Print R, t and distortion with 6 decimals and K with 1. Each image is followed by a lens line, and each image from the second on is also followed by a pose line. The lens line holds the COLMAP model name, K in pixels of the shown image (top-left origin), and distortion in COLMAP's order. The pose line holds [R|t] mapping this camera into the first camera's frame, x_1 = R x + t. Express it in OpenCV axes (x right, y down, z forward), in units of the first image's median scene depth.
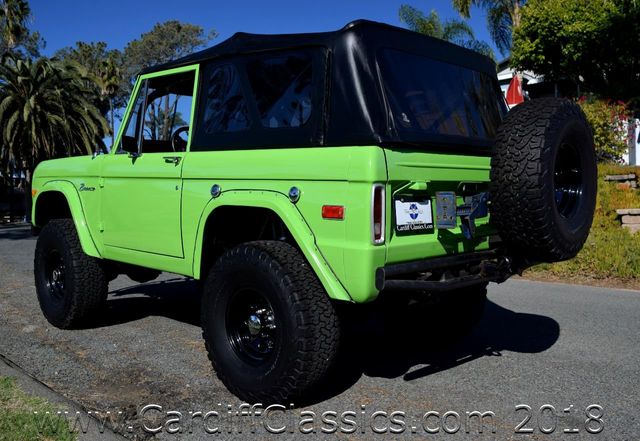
lens RADIAL K [[615.3, 0, 328.4], [0, 615.3, 218.6], [0, 0, 1]] dist [-0.034849, 0.000000]
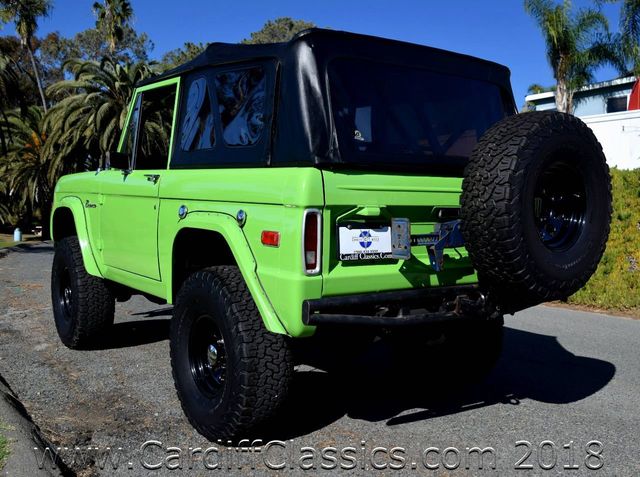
lens RADIAL K [[689.2, 0, 343.6], [0, 689.2, 245.6], [0, 0, 1]] dist [-0.037702, 0.000000]
pose [[0.985766, 0.024822, -0.166280, 0.263956], [-0.022616, 0.999629, 0.015153, -0.016247], [0.166595, -0.011176, 0.985962, -0.005333]]
